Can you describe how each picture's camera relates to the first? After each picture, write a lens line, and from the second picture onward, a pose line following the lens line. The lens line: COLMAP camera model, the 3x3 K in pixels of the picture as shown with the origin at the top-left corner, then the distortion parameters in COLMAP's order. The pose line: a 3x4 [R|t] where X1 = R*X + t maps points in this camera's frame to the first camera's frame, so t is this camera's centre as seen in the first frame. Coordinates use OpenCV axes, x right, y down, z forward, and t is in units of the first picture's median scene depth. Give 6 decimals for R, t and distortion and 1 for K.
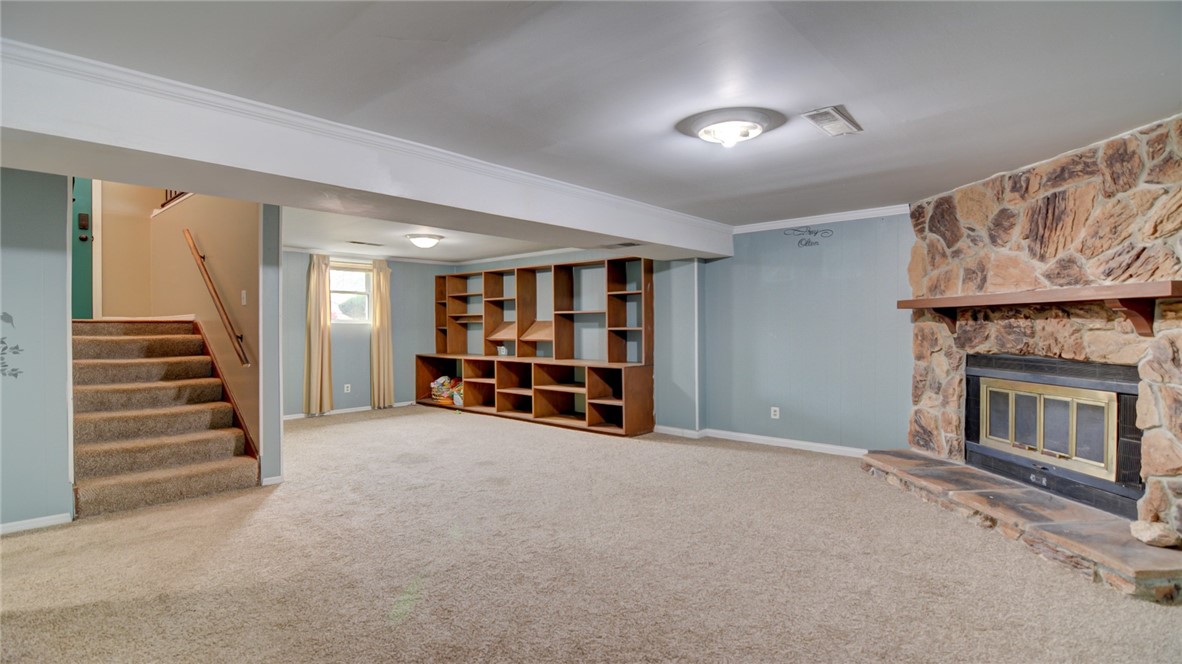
lens RADIAL K [[573.3, 0, 591.0], [0, 573.3, 332.0], [0, 0, 1]] dist [-0.019769, -0.001996]
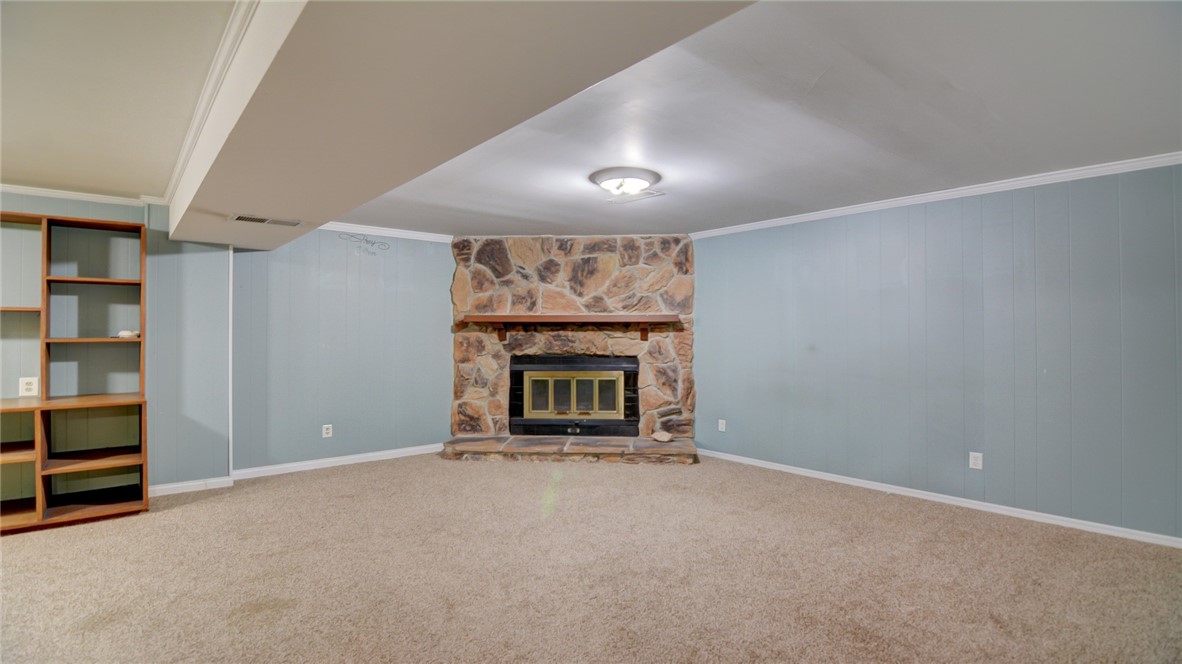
lens RADIAL K [[573.3, 0, 591.0], [0, 573.3, 332.0], [0, 0, 1]] dist [-0.019769, -0.001996]
pose [[0.125895, 0.006460, 0.992023, -0.785764], [0.010083, 0.999919, -0.007791, -0.007338], [-0.991992, 0.010983, 0.125820, 0.696183]]
